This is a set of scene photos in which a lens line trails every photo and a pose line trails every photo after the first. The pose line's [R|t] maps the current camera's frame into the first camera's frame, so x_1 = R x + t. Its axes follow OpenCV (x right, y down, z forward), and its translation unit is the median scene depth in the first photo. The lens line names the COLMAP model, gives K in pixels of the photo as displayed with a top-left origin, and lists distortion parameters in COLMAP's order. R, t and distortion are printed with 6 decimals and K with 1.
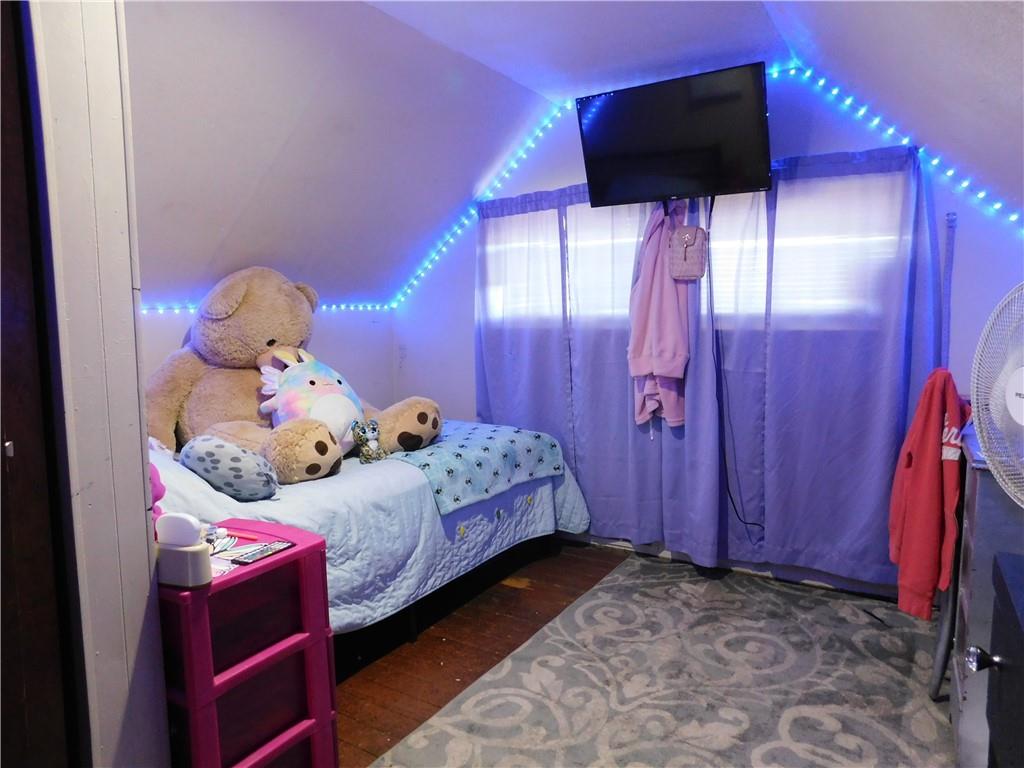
lens RADIAL K [[669.1, 0, 515.5], [0, 669.1, 379.6], [0, 0, 1]] dist [-0.069593, 0.046429]
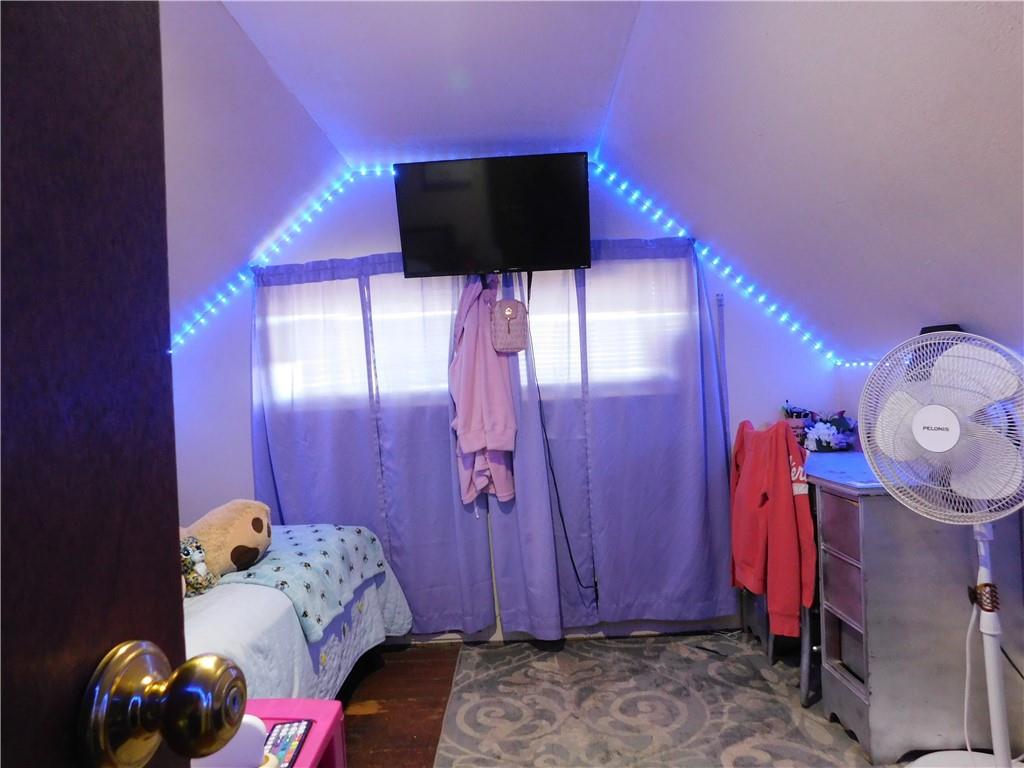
lens RADIAL K [[669.1, 0, 514.1], [0, 669.1, 381.3], [0, 0, 1]] dist [-0.069593, 0.046429]
pose [[0.856636, -0.027042, 0.515211, -0.265590], [0.090352, 0.991056, -0.098209, -0.006895], [-0.507948, 0.130679, 0.851418, 0.146080]]
